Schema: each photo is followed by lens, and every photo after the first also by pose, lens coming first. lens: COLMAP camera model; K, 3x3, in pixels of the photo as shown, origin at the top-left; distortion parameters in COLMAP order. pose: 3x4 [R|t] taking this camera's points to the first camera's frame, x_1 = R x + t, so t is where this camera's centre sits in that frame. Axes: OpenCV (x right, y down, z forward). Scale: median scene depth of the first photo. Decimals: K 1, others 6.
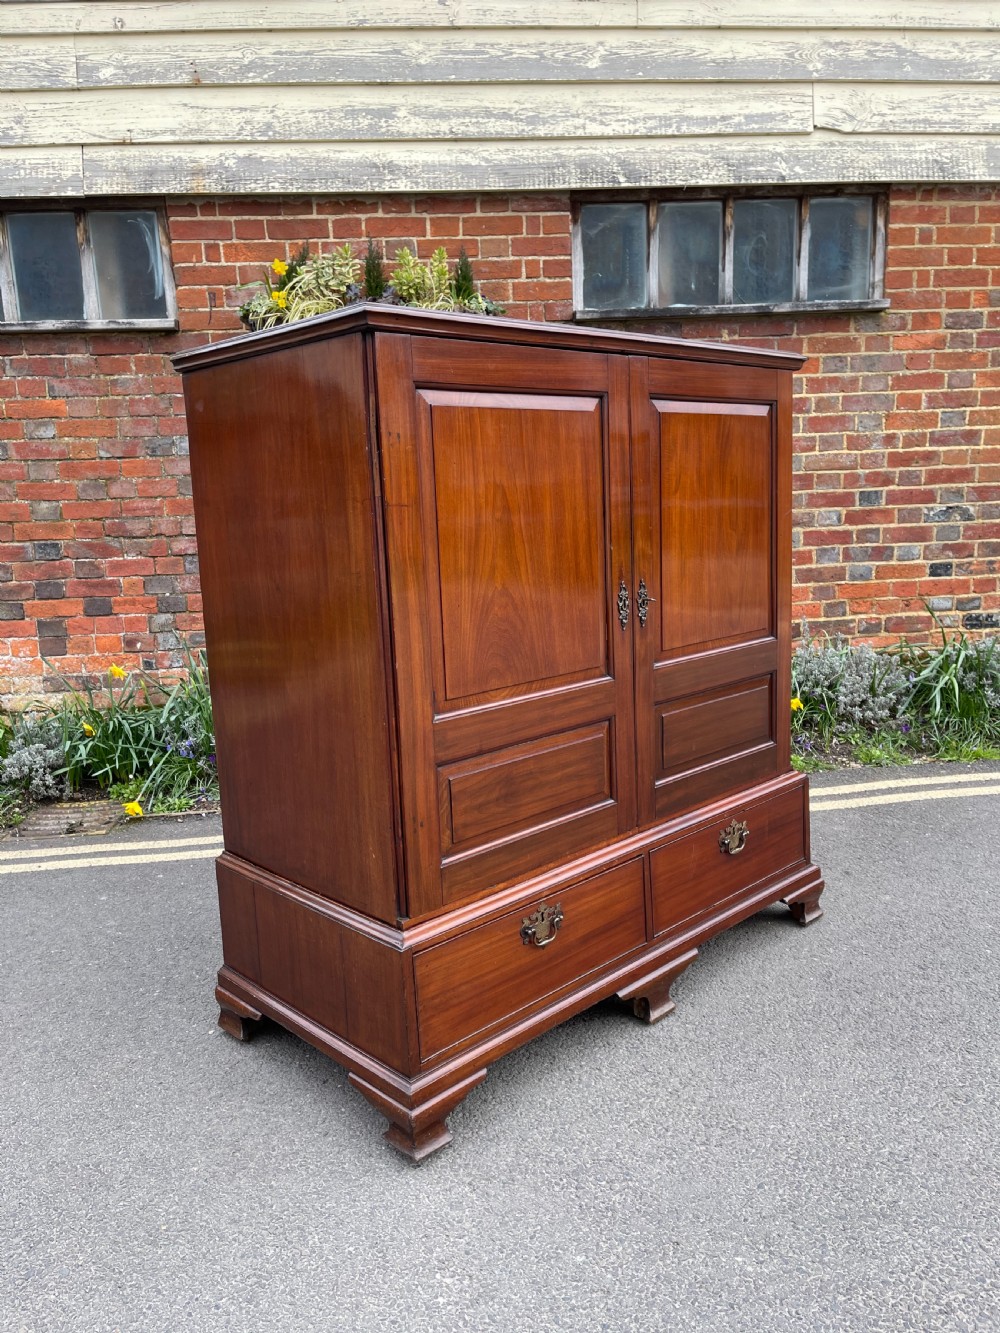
lens RADIAL K [[985.1, 0, 499.9], [0, 985.1, 683.3], [0, 0, 1]] dist [0.085366, -0.113100]
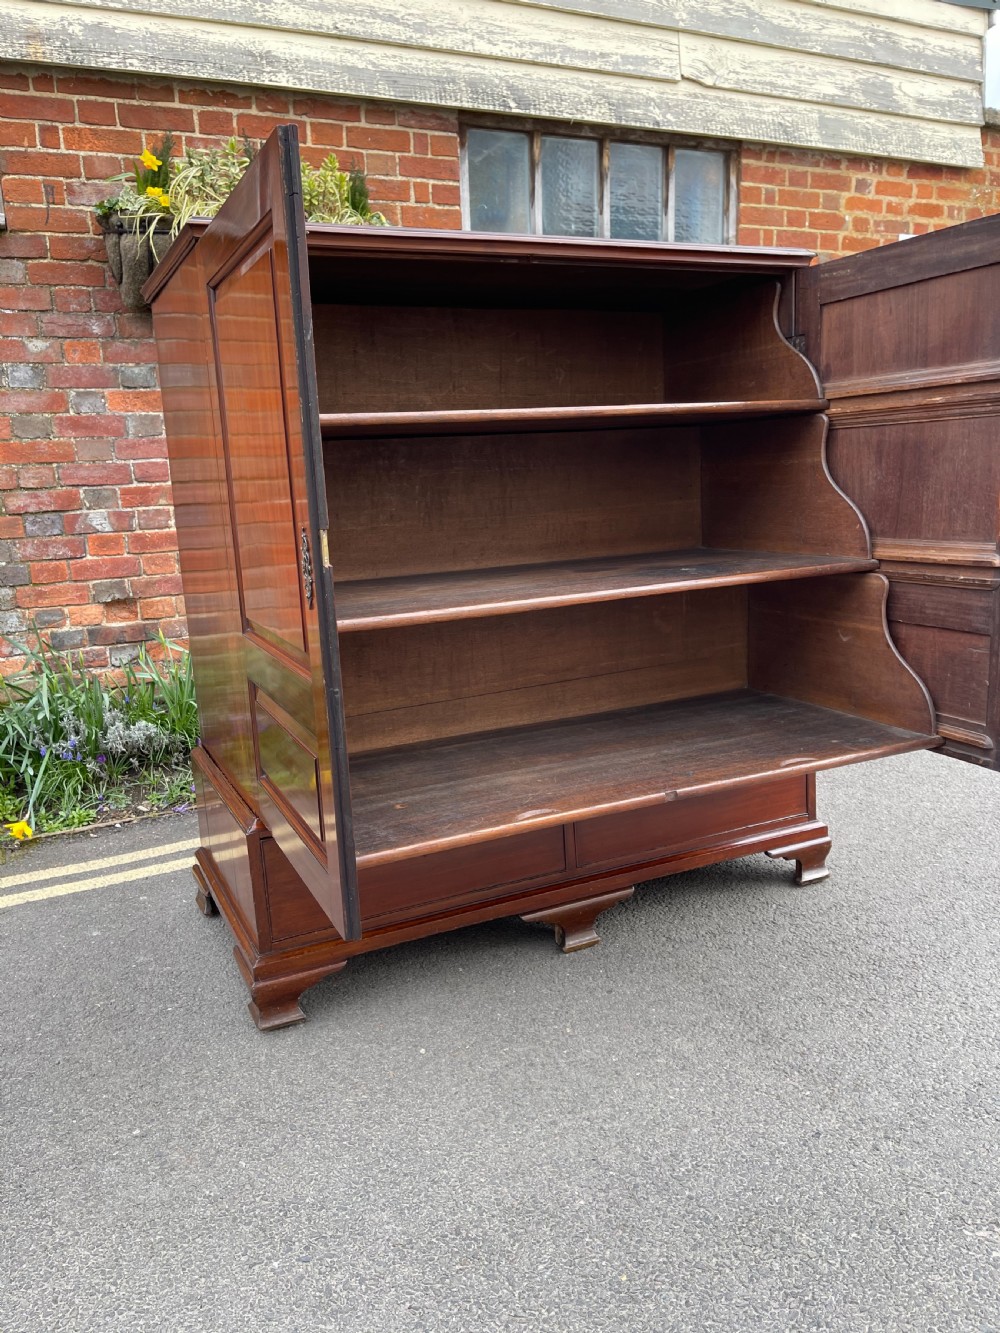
lens RADIAL K [[974.1, 0, 499.9], [0, 974.1, 679.7], [0, 0, 1]] dist [0.114108, -0.152142]
pose [[0.933479, -0.081191, 0.349321, -0.261998], [0.075747, 0.996698, 0.029243, 0.011321], [-0.350542, -0.000837, 0.936547, 0.119001]]
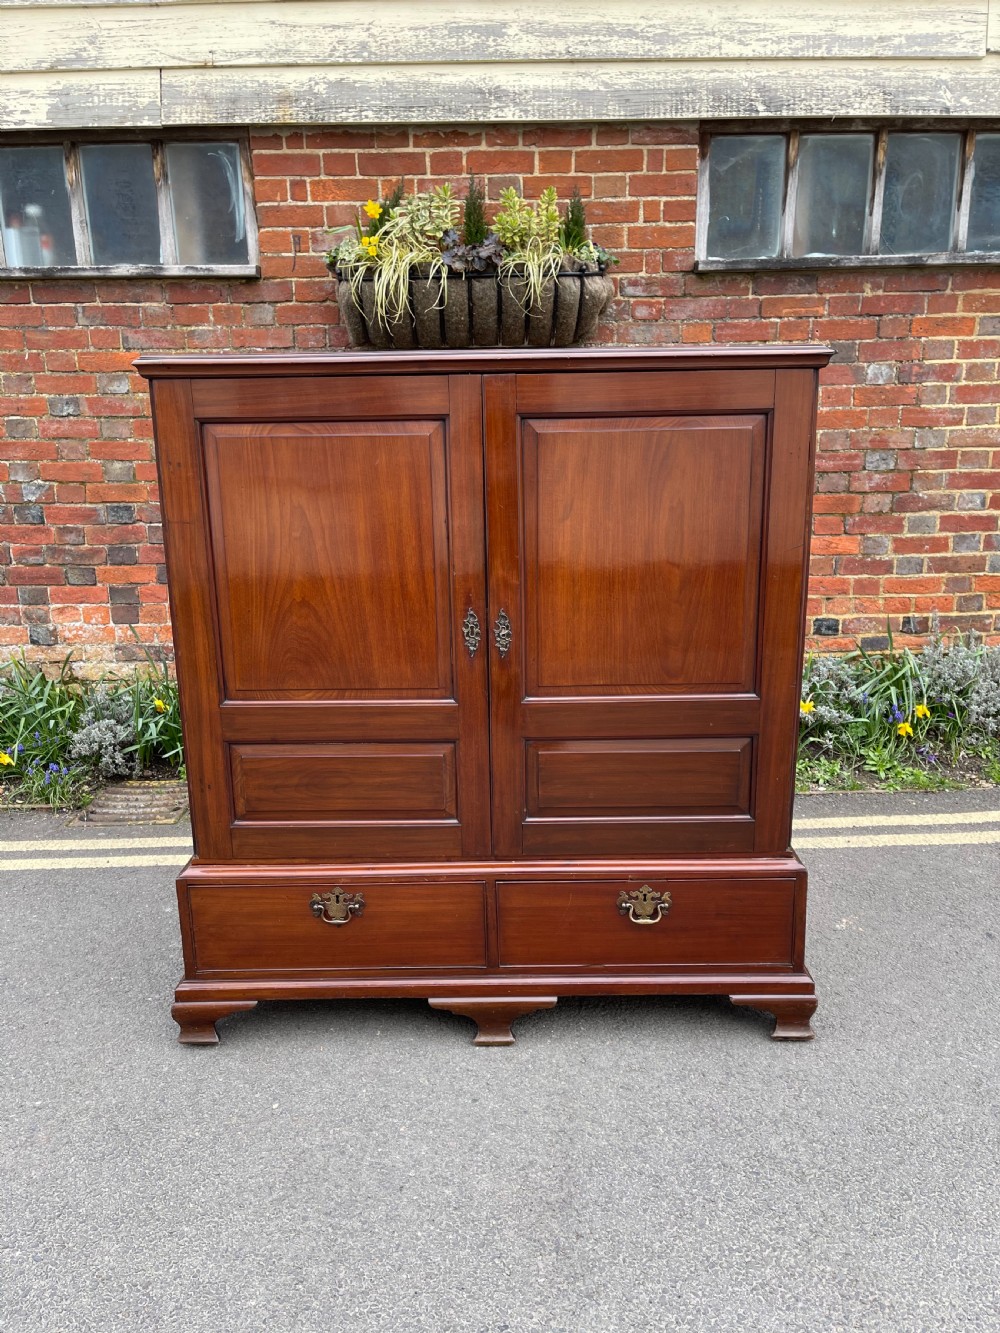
lens RADIAL K [[974.1, 0, 499.9], [0, 974.1, 679.7], [0, 0, 1]] dist [0.114108, -0.152142]
pose [[0.996678, 0.043926, -0.068577, -0.023345], [-0.038842, 0.996517, 0.073786, -0.061046], [0.071579, -0.070877, 0.994914, 0.082506]]
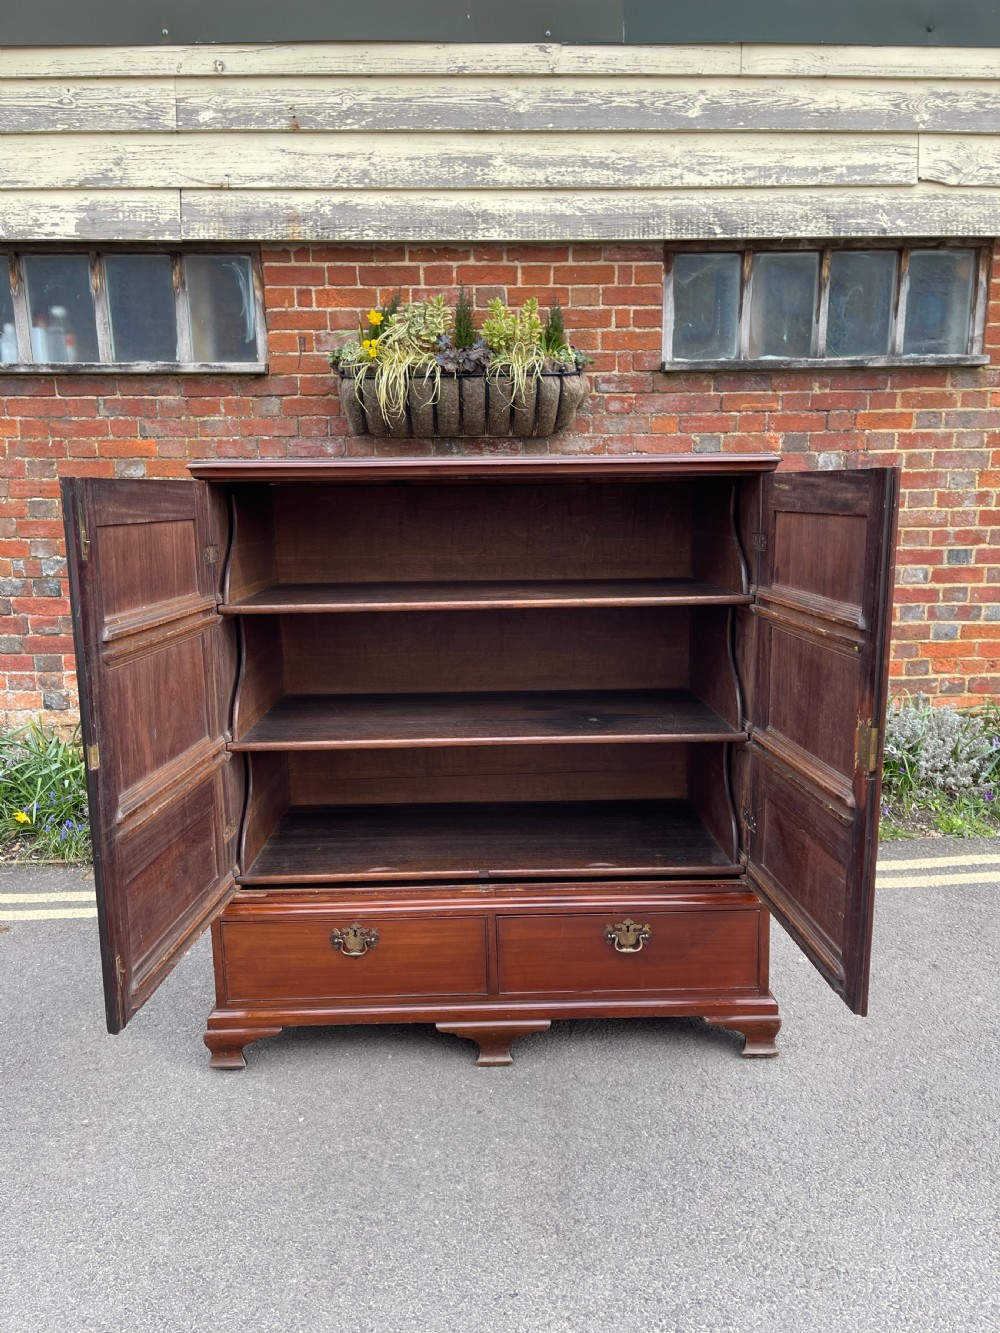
lens RADIAL K [[985.1, 0, 499.9], [0, 985.1, 683.3], [0, 0, 1]] dist [0.085366, -0.113100]
pose [[0.998440, 0.036313, -0.042409, -0.034368], [-0.035849, 0.999289, 0.011651, -0.061778], [0.042802, -0.010112, 0.999032, 0.002457]]
